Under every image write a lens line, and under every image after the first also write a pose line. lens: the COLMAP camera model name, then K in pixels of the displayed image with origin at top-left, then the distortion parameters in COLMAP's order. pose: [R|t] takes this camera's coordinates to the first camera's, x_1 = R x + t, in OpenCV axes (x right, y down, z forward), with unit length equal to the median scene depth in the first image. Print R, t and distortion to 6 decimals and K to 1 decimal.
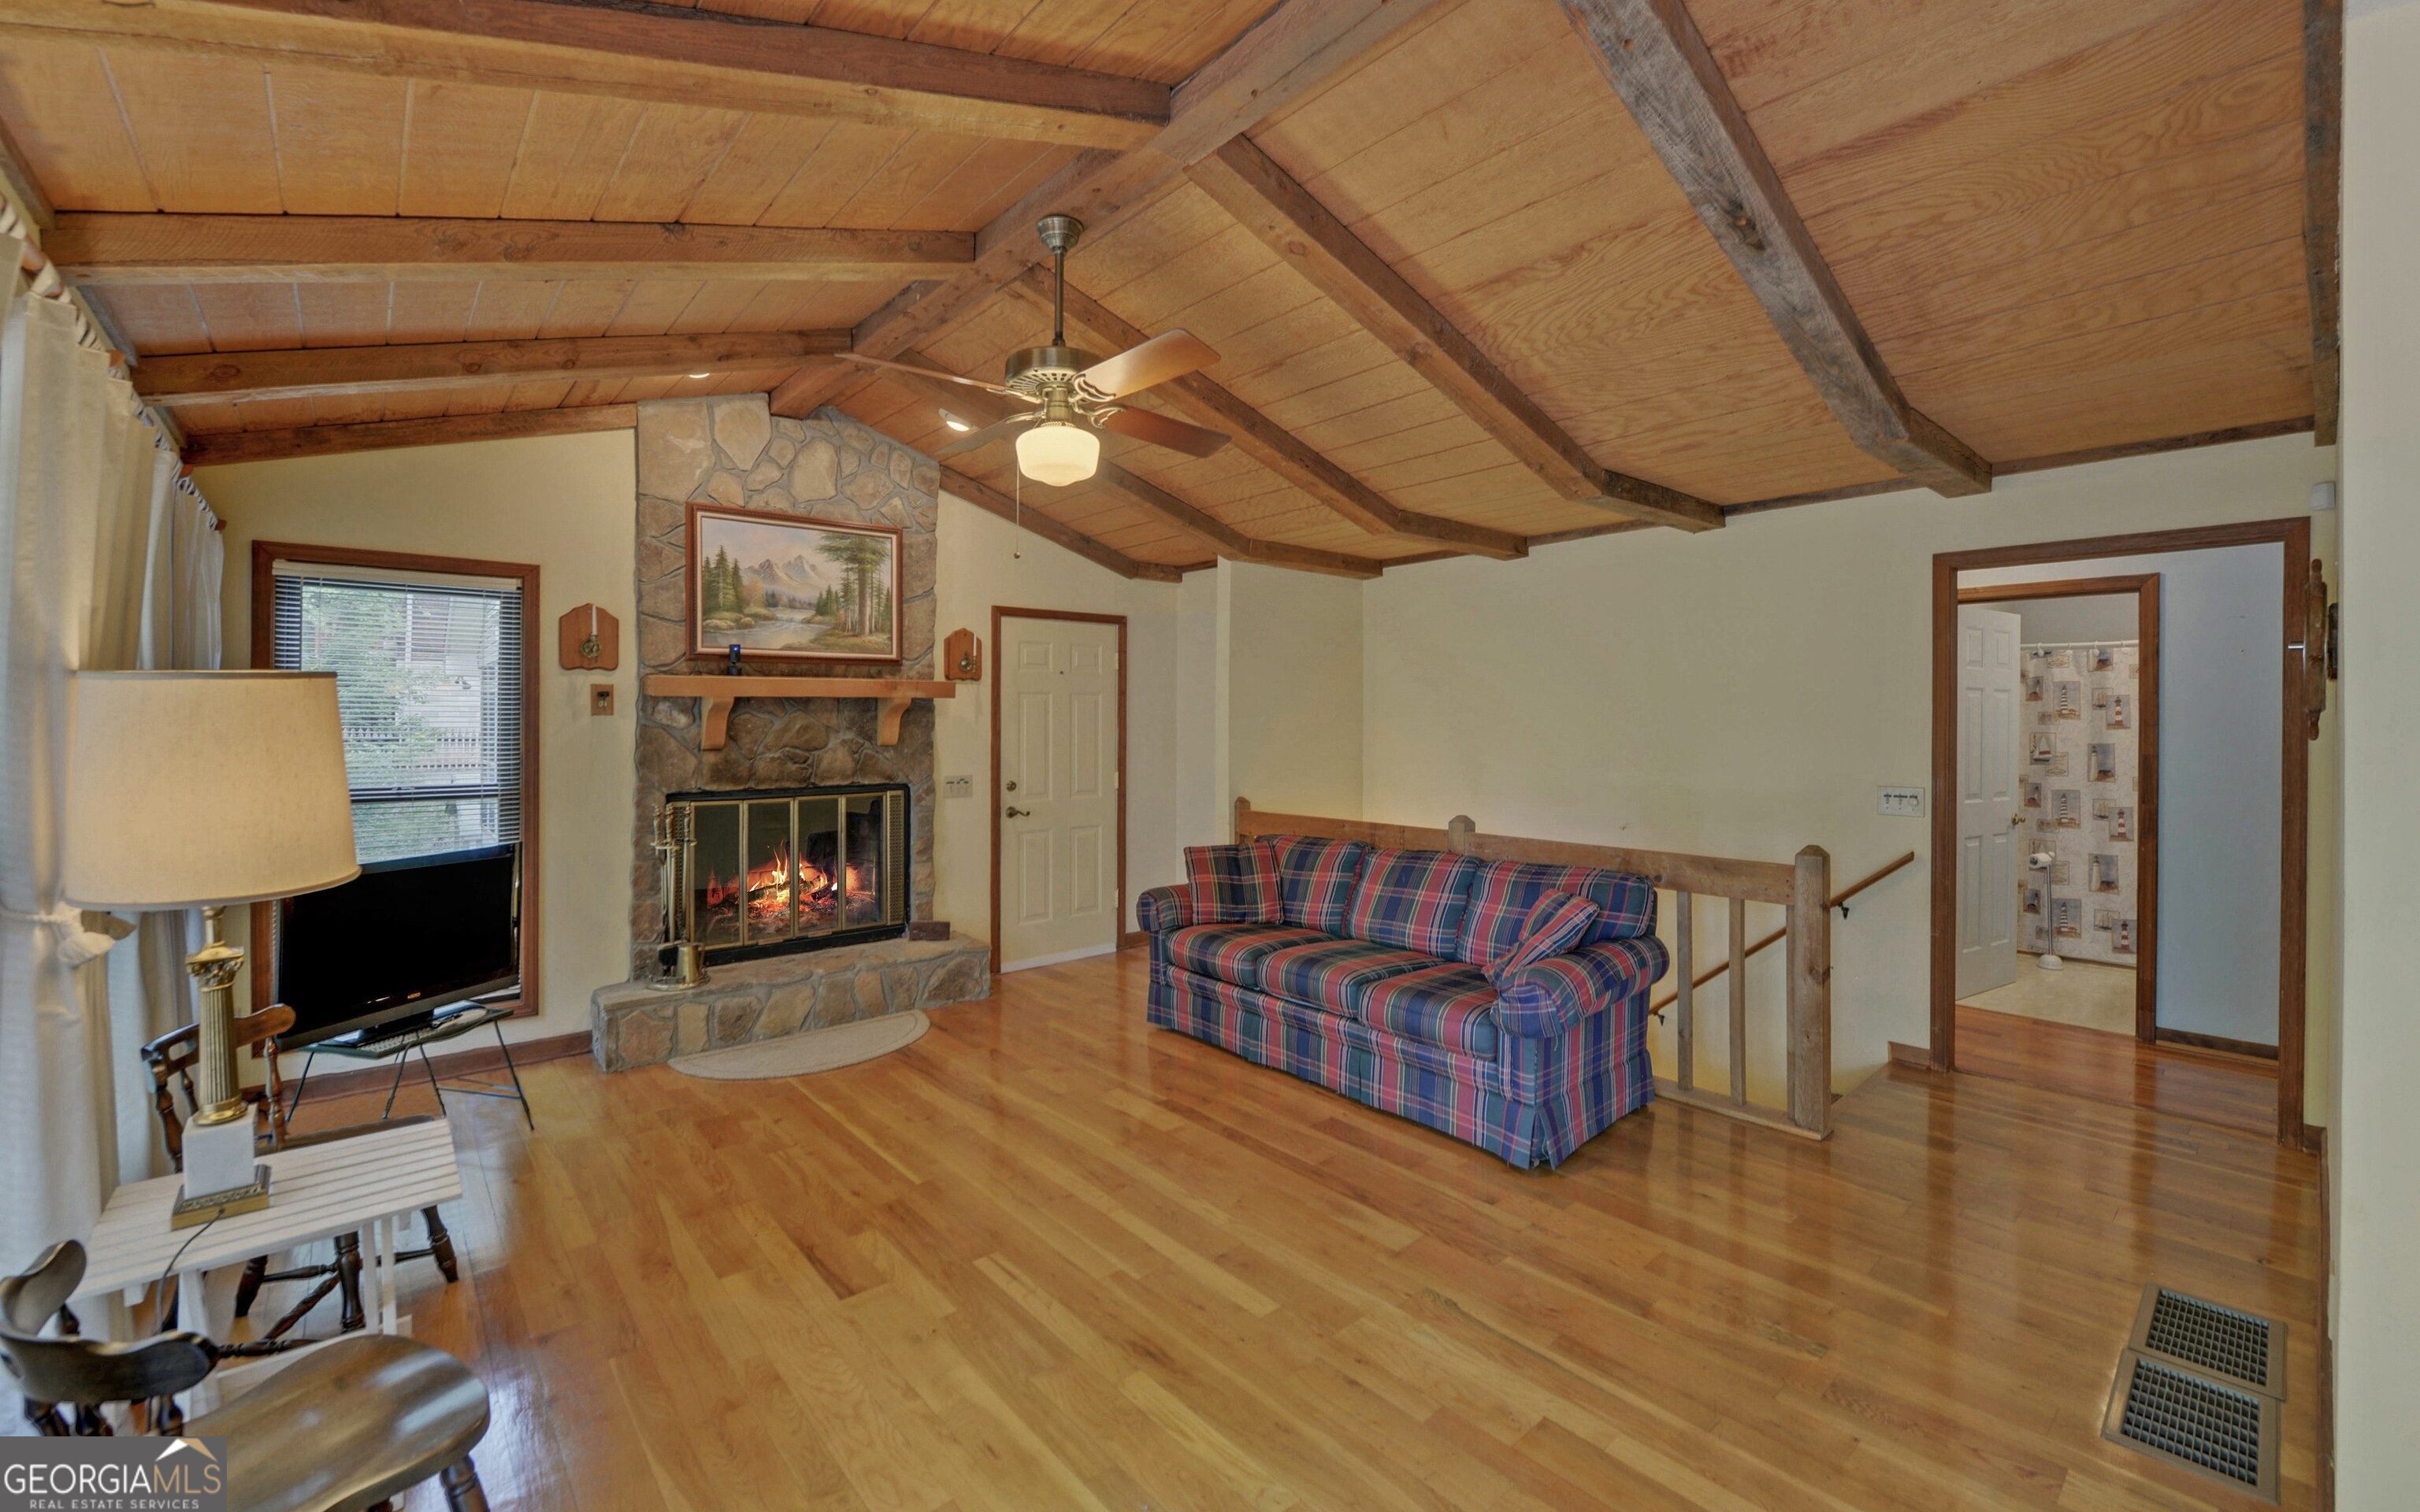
lens RADIAL K [[984.1, 0, 1205.6], [0, 984.1, 721.1], [0, 0, 1]] dist [-0.010765, -0.000874]
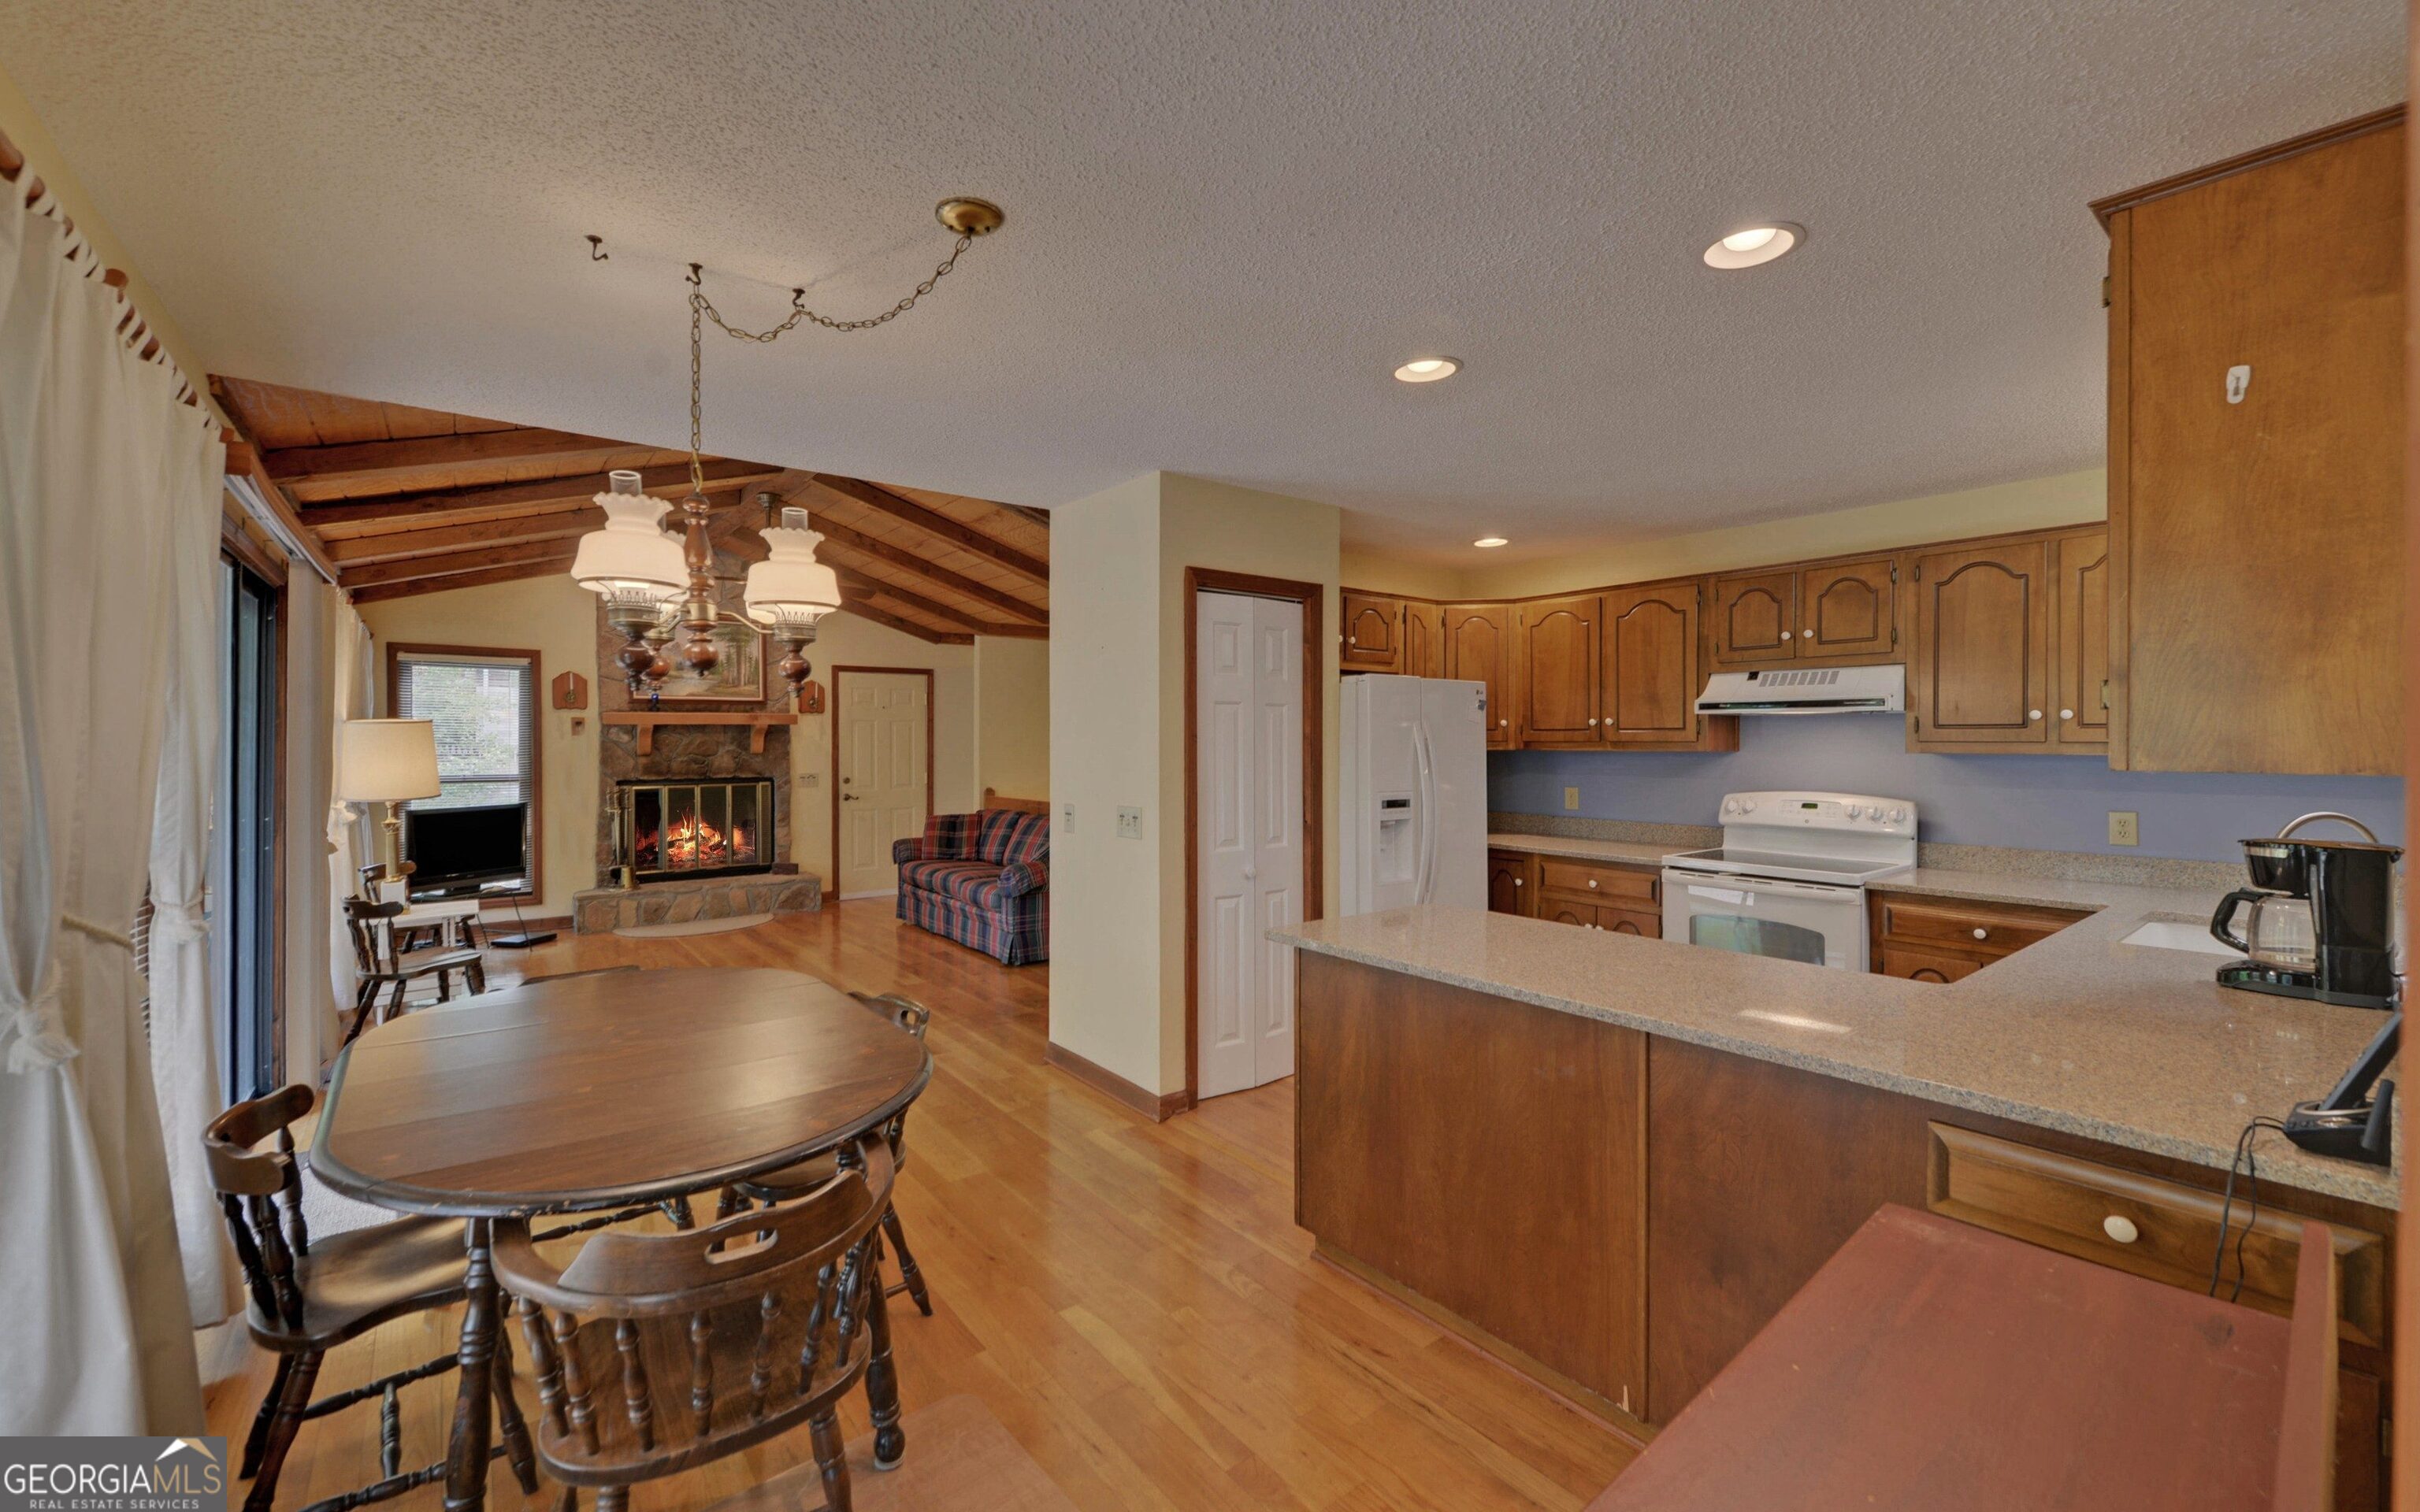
lens RADIAL K [[984.1, 0, 1220.2], [0, 984.1, 752.1], [0, 0, 1]] dist [-0.010765, -0.000874]
pose [[0.998946, 0.001423, -0.045877, 0.573457], [-0.000862, 0.999925, 0.012257, 0.001675], [0.045891, -0.012205, 0.998872, -0.651083]]
